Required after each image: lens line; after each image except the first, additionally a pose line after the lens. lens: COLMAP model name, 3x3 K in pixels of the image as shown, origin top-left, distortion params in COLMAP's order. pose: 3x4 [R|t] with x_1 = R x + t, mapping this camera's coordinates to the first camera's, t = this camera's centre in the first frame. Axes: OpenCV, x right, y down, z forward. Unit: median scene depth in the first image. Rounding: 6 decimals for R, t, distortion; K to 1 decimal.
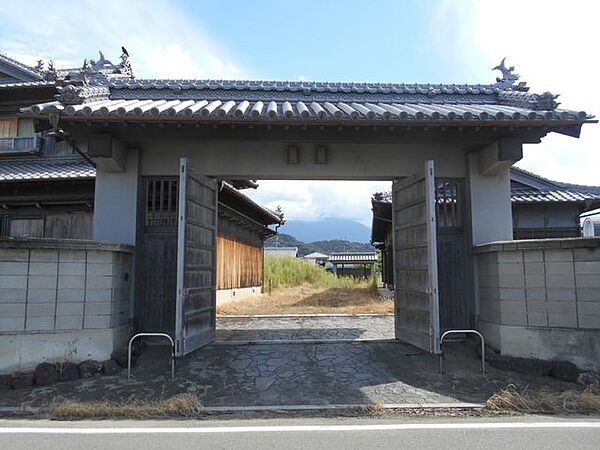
lens RADIAL K [[464.6, 0, 300.0], [0, 464.6, 225.0], [0, 0, 1]] dist [0.011403, 0.005309]
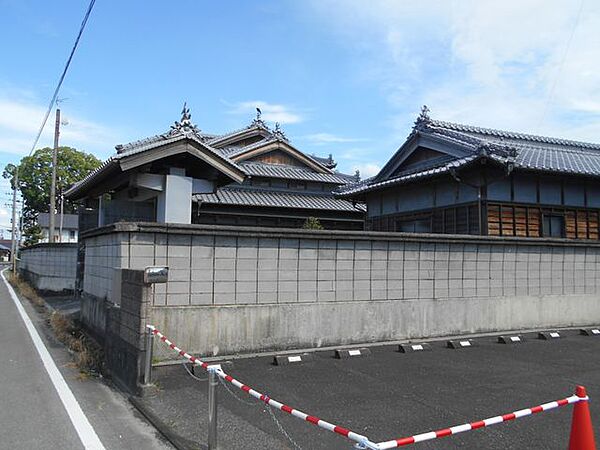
lens RADIAL K [[463.1, 0, 300.0], [0, 463.1, 225.0], [0, 0, 1]] dist [0.001523, 0.075979]
pose [[0.520105, -0.051820, -0.852529, 1.786736], [0.080329, 0.996701, -0.011577, 0.049285], [0.850316, -0.062461, 0.522552, 0.554306]]
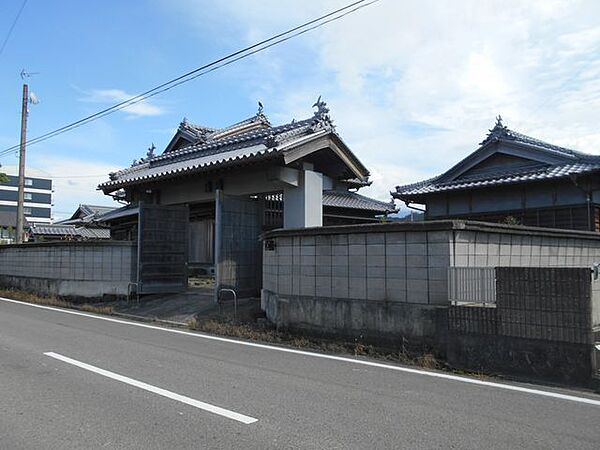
lens RADIAL K [[464.6, 0, 300.0], [0, 464.6, 225.0], [0, 0, 1]] dist [0.011403, 0.005309]
pose [[0.738600, -0.043668, -0.672728, 1.284577], [0.072765, 0.997234, 0.015158, -0.012031], [0.670206, -0.060147, 0.739734, -0.050633]]
